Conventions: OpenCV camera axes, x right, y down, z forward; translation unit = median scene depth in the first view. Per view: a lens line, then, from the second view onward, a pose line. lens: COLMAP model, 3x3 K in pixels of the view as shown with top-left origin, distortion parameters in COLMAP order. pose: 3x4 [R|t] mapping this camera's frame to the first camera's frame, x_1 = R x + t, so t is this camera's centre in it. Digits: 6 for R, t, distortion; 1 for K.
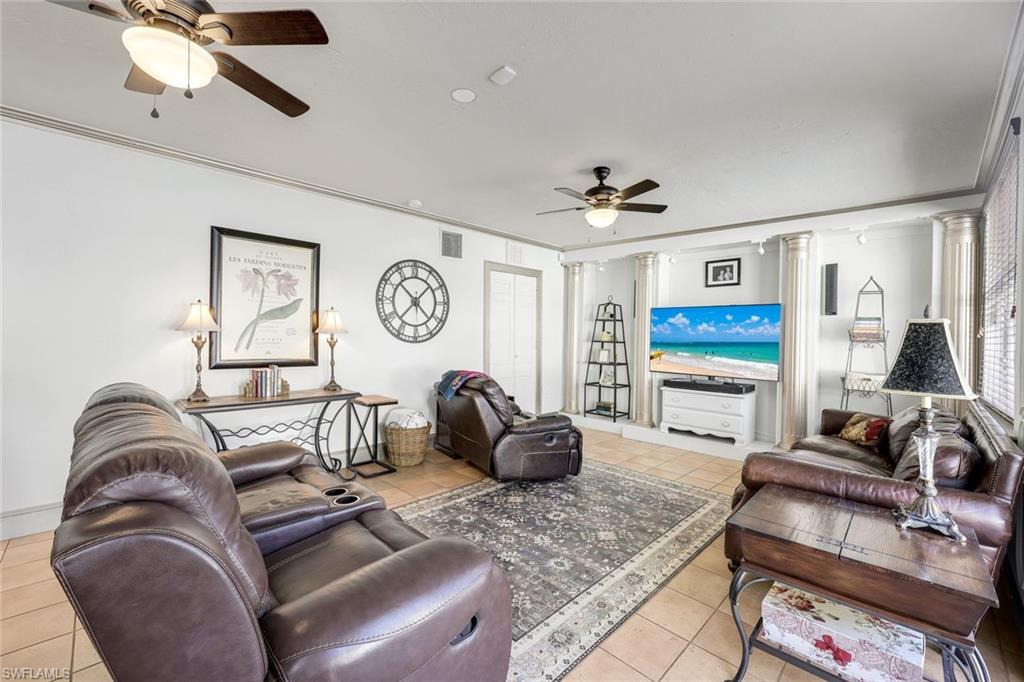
lens RADIAL K [[418.6, 0, 512.0], [0, 418.6, 341.0], [0, 0, 1]] dist [-0.000085, -0.000099]
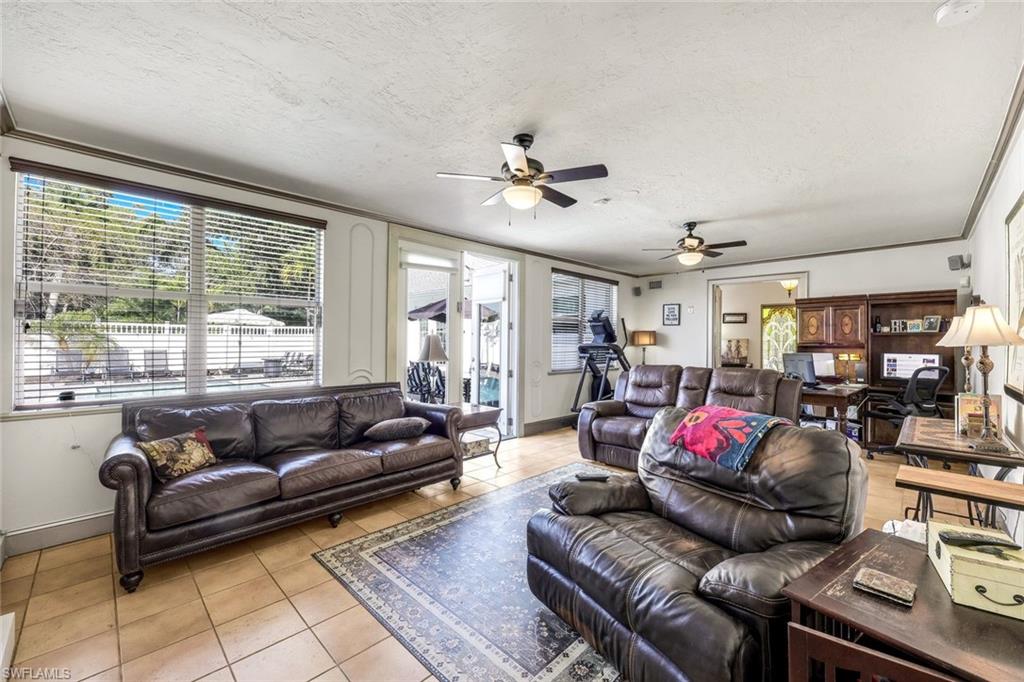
lens RADIAL K [[418.6, 0, 509.2], [0, 418.6, 341.9], [0, 0, 1]] dist [-0.000085, -0.000099]
pose [[-0.999930, -0.011199, -0.003925, 0.231681], [-0.011211, 0.999933, 0.003039, -0.007405], [0.003891, 0.003083, -0.999988, 1.787663]]
